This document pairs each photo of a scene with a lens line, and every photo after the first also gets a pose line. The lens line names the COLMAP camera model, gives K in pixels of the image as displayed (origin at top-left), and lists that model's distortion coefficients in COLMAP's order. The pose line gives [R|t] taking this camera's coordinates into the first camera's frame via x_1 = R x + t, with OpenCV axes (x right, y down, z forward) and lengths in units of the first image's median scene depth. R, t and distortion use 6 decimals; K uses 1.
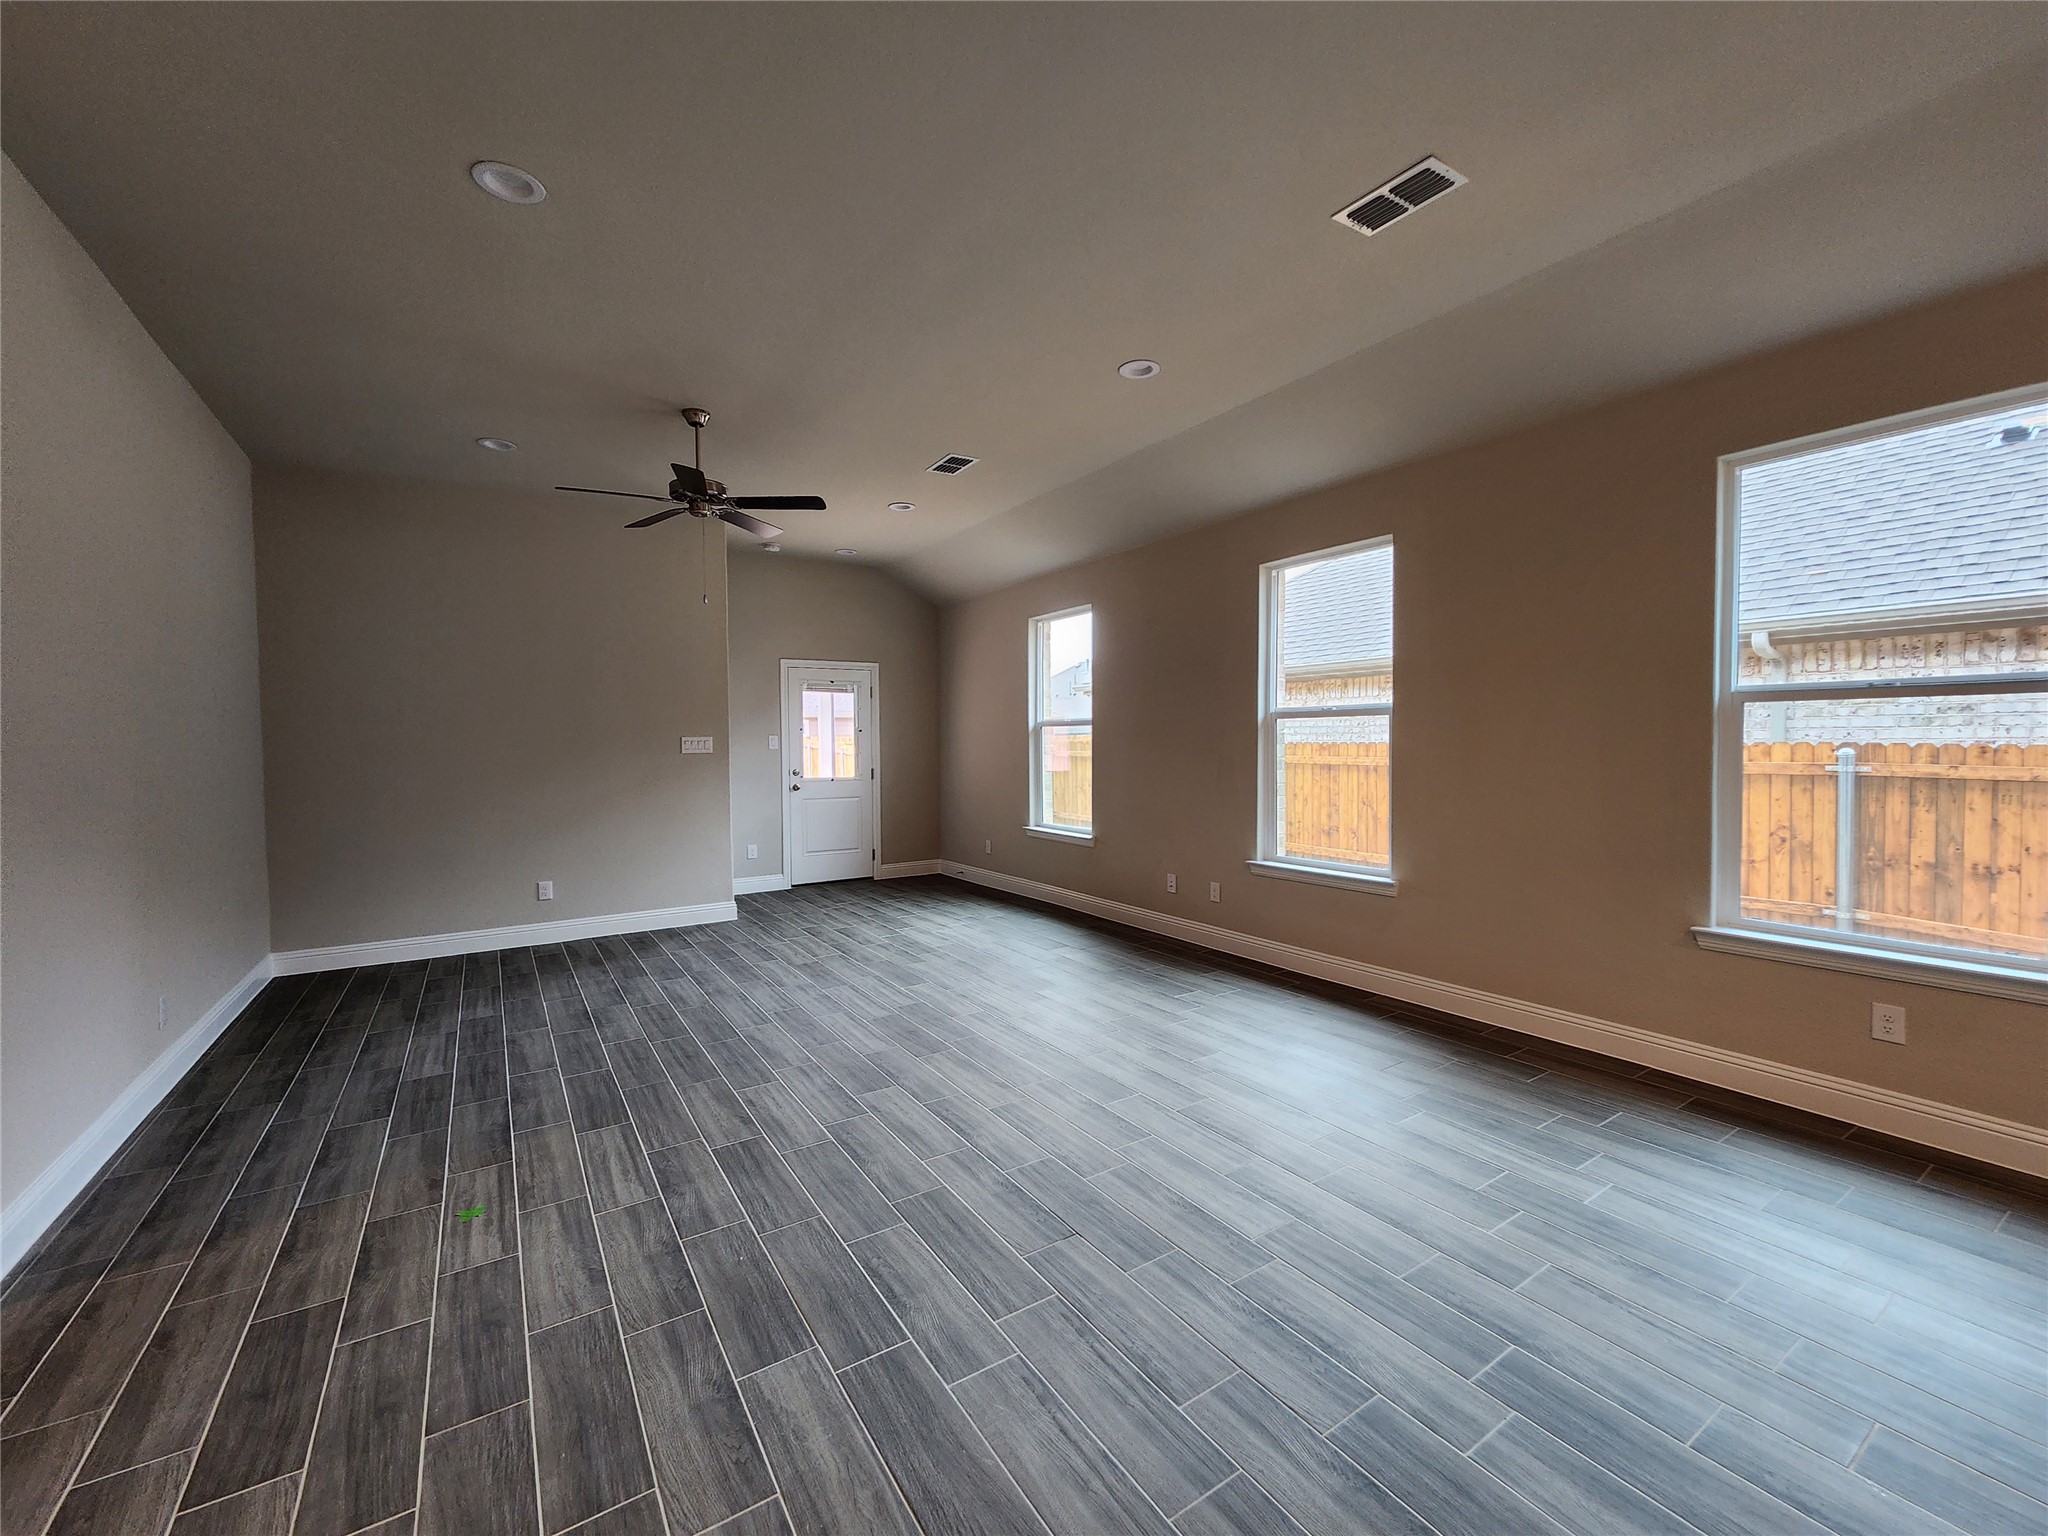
lens RADIAL K [[844.8, 0, 1044.0], [0, 844.8, 762.8], [0, 0, 1]] dist [0.001781, -0.002551]
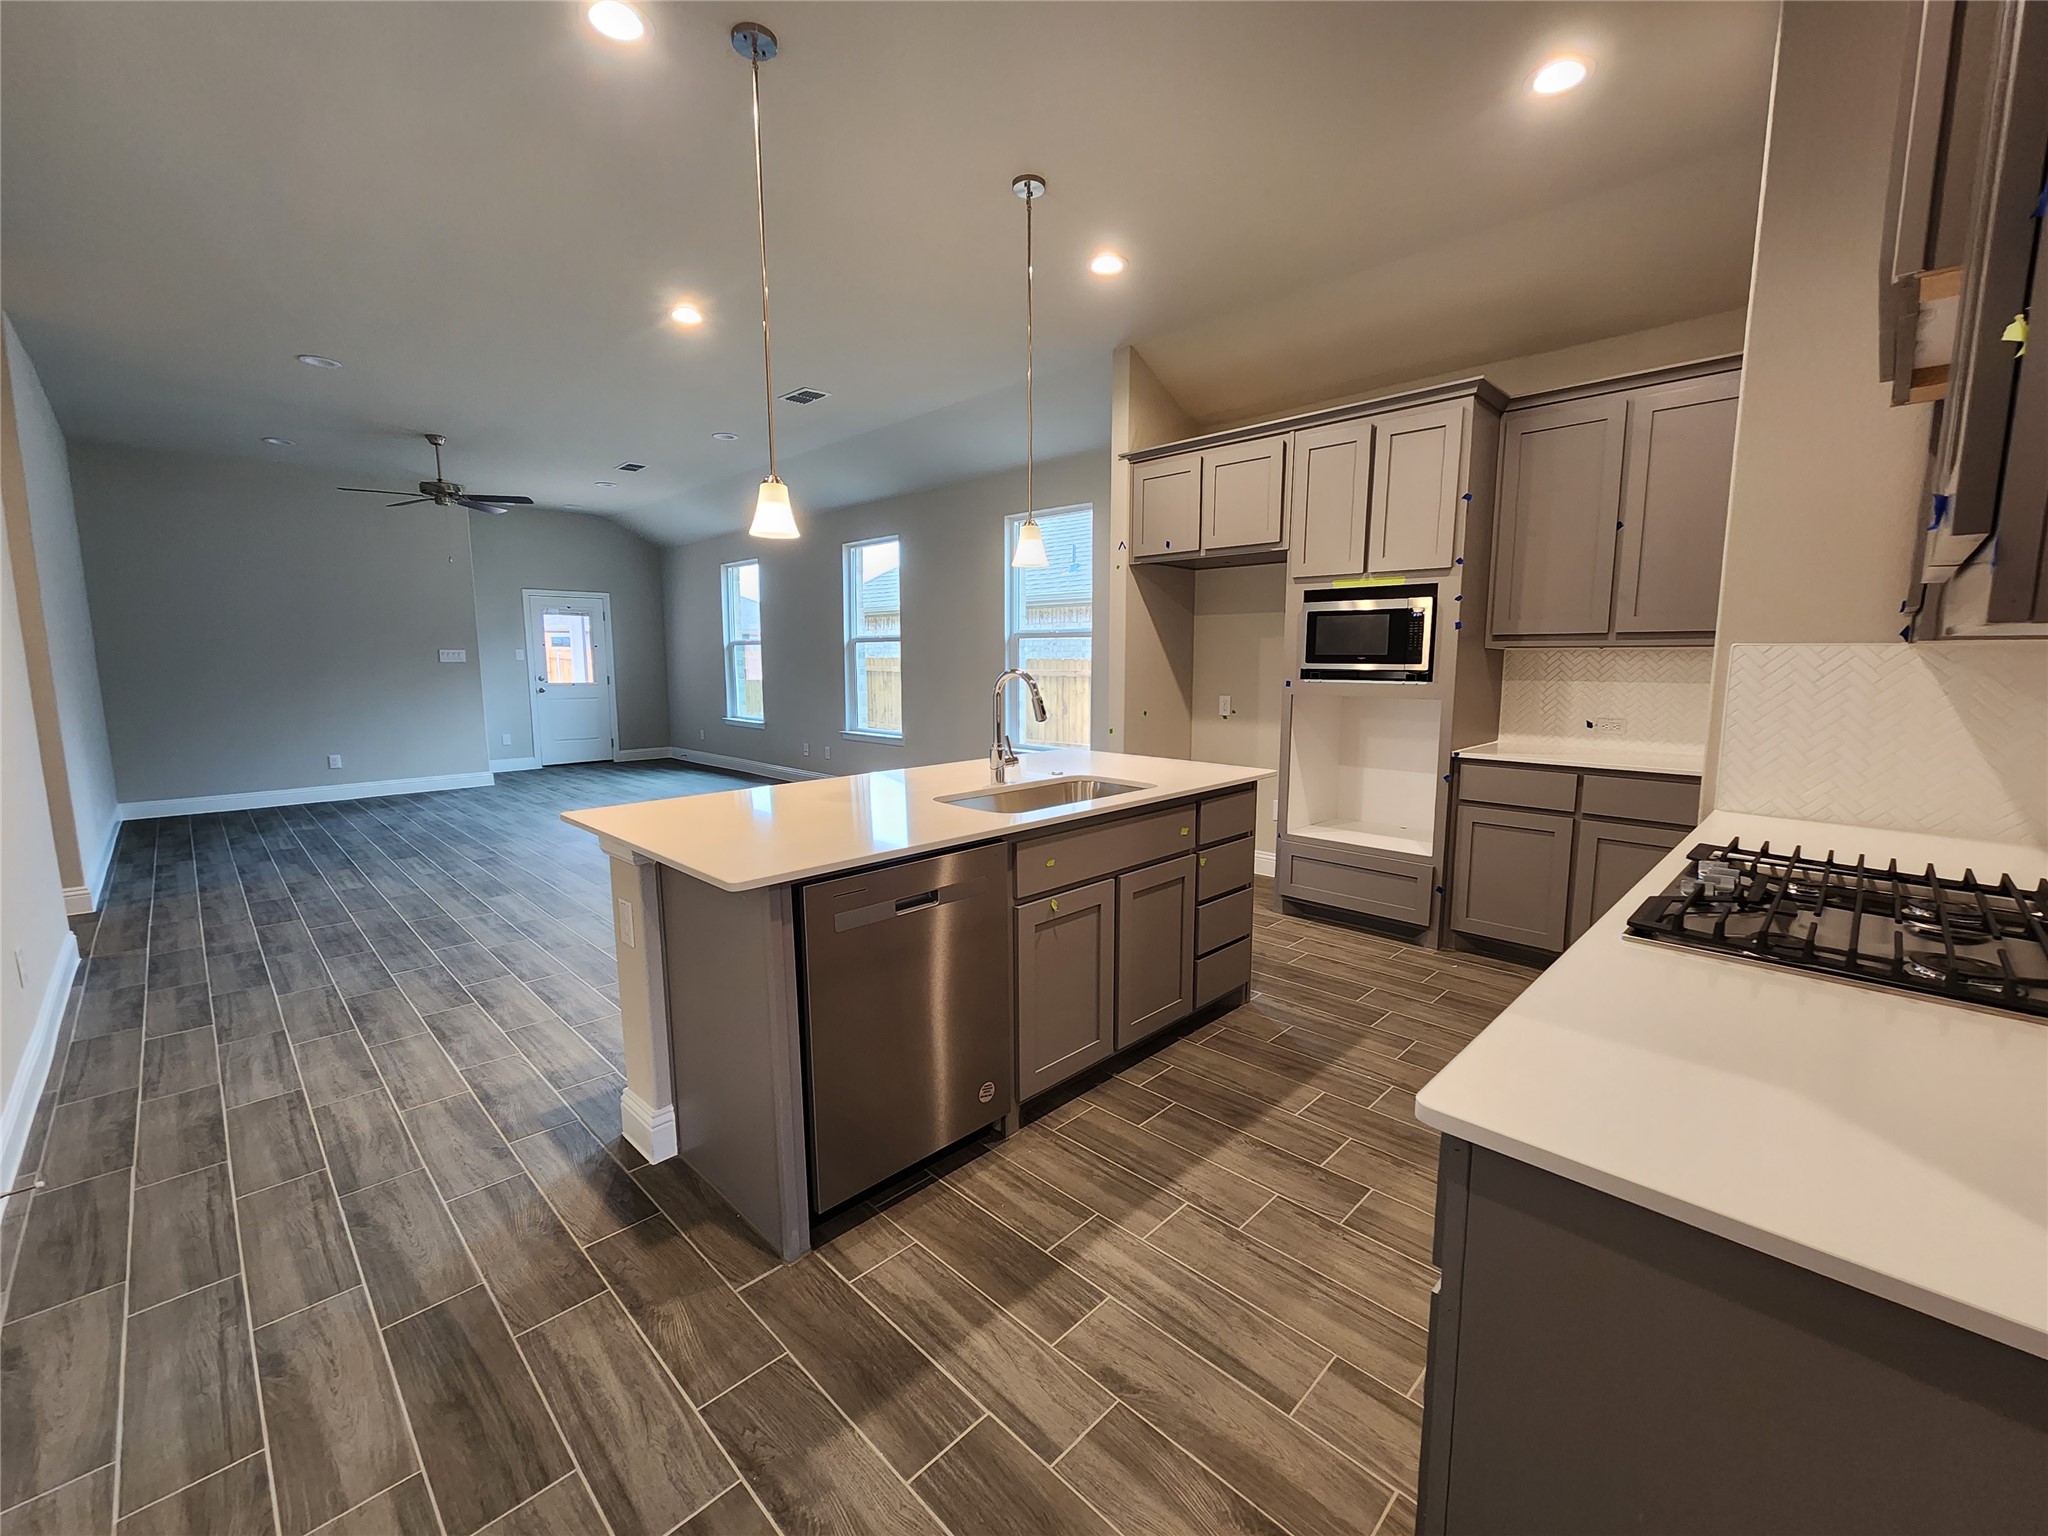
lens RADIAL K [[844.8, 0, 1042.9], [0, 844.8, 766.2], [0, 0, 1]] dist [0.001781, -0.002551]
pose [[0.977826, -0.018250, 0.208623, 0.276389], [-0.002881, 0.994929, 0.100537, 0.018760], [-0.209400, -0.098909, 0.972815, -0.644479]]
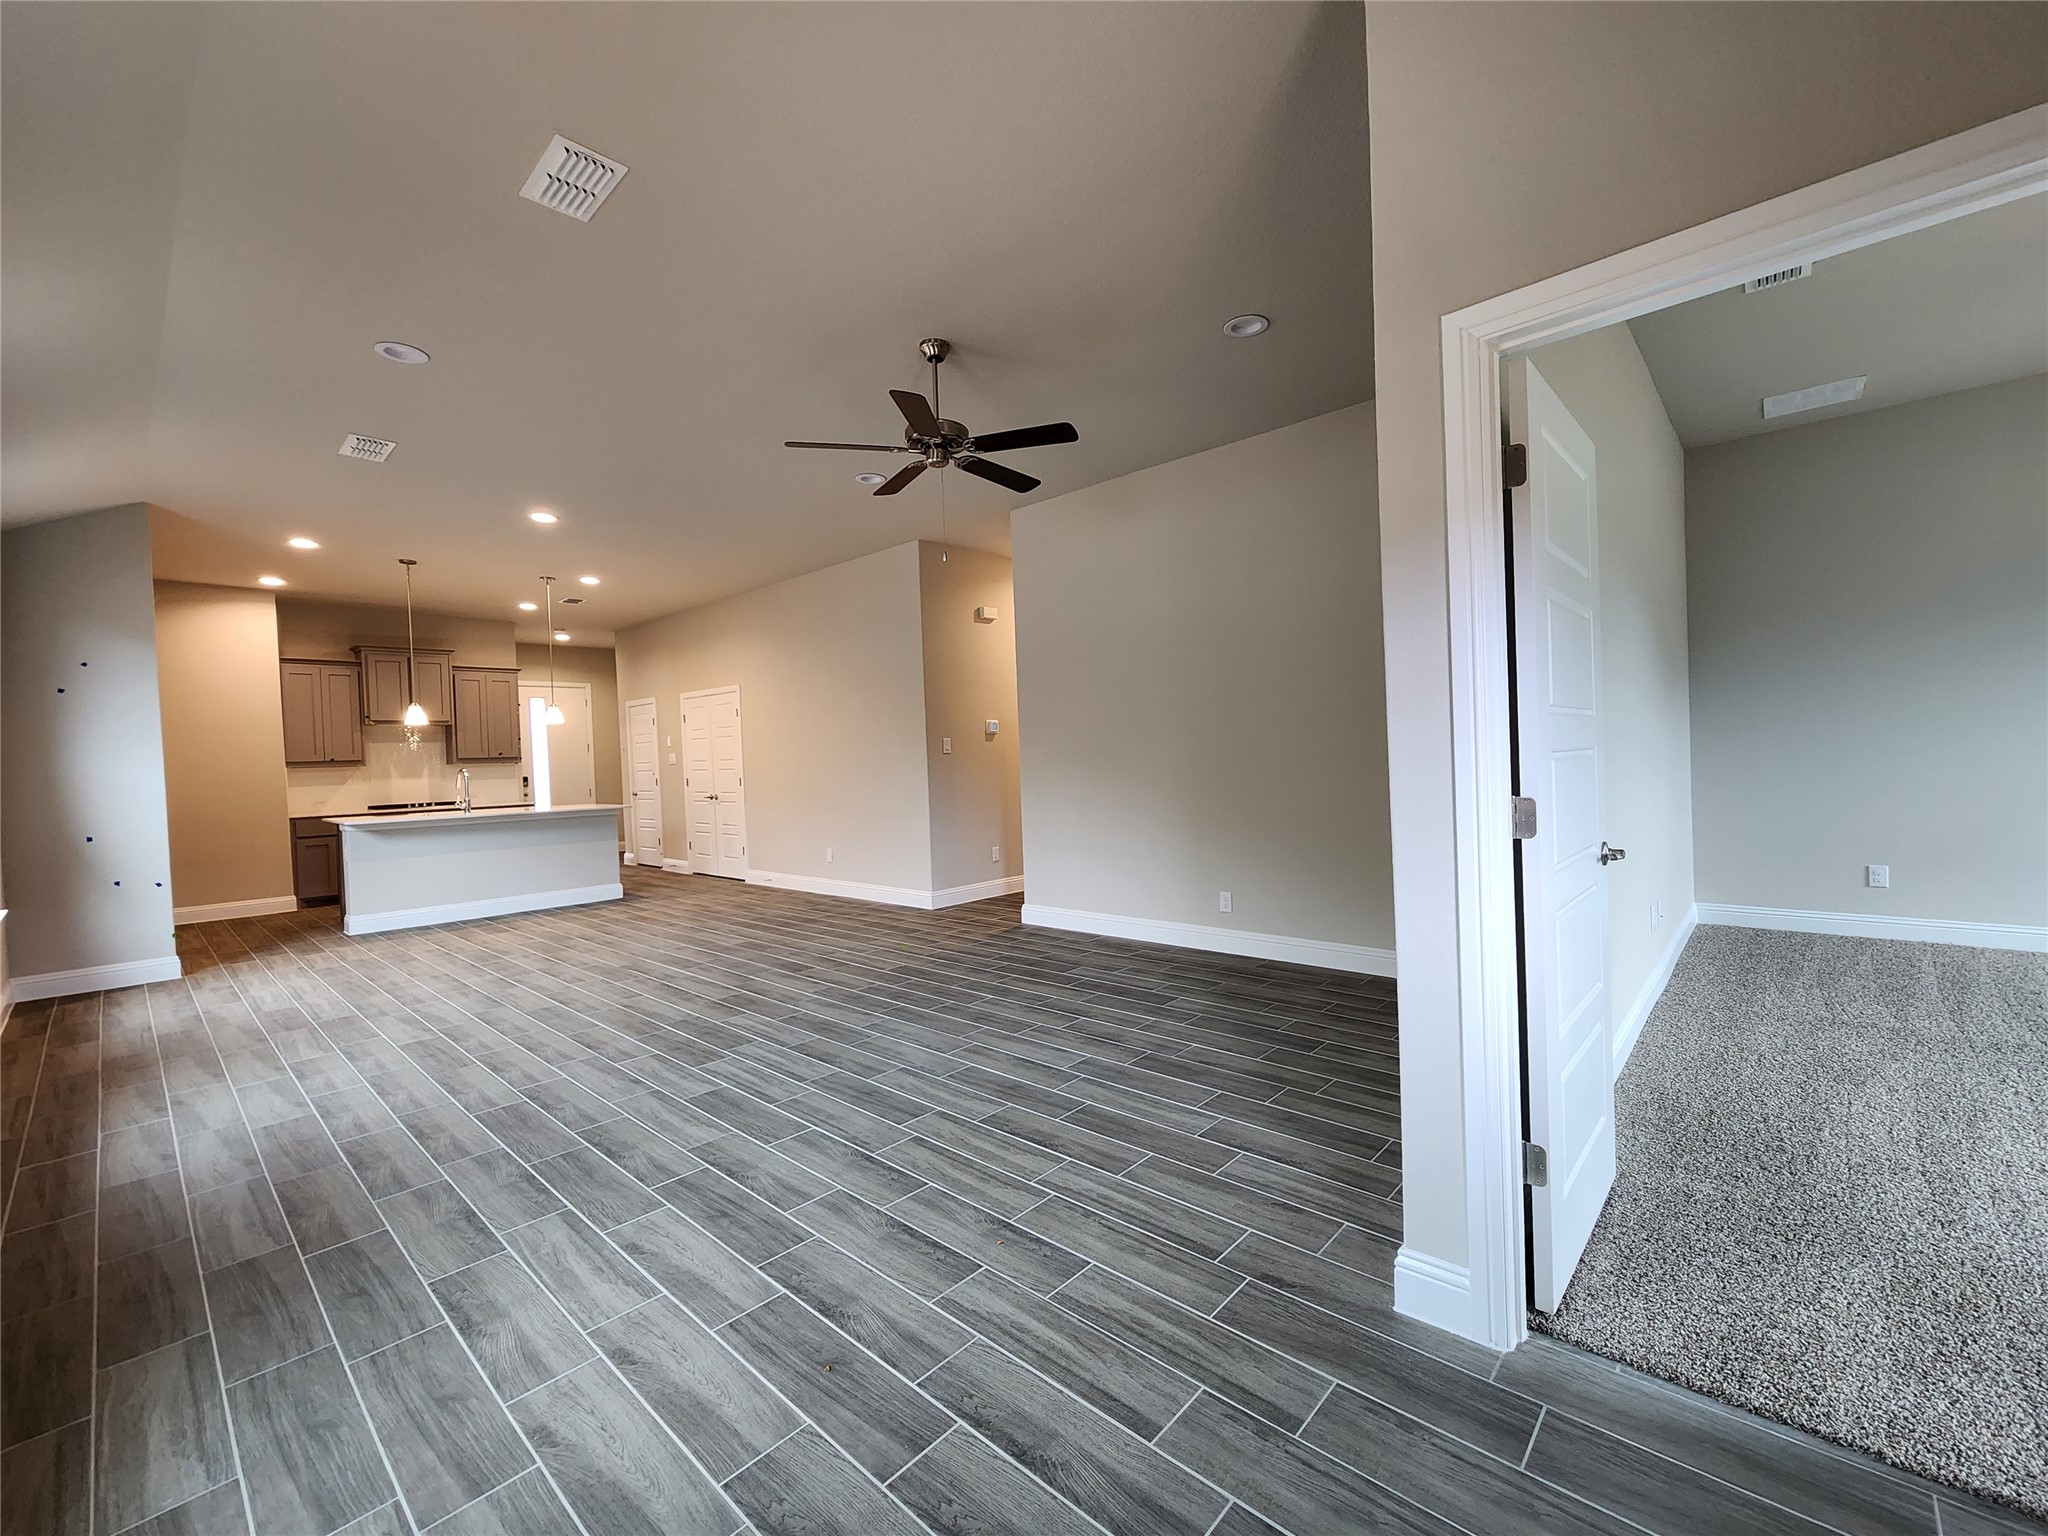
lens RADIAL K [[844.8, 0, 1032.6], [0, 844.8, 767.2], [0, 0, 1]] dist [0.001781, -0.002551]
pose [[-0.969379, 0.049567, -0.240516, -0.232441], [0.039530, 0.998141, 0.046381, -0.019210], [0.242368, 0.035453, -0.969536, 1.550446]]
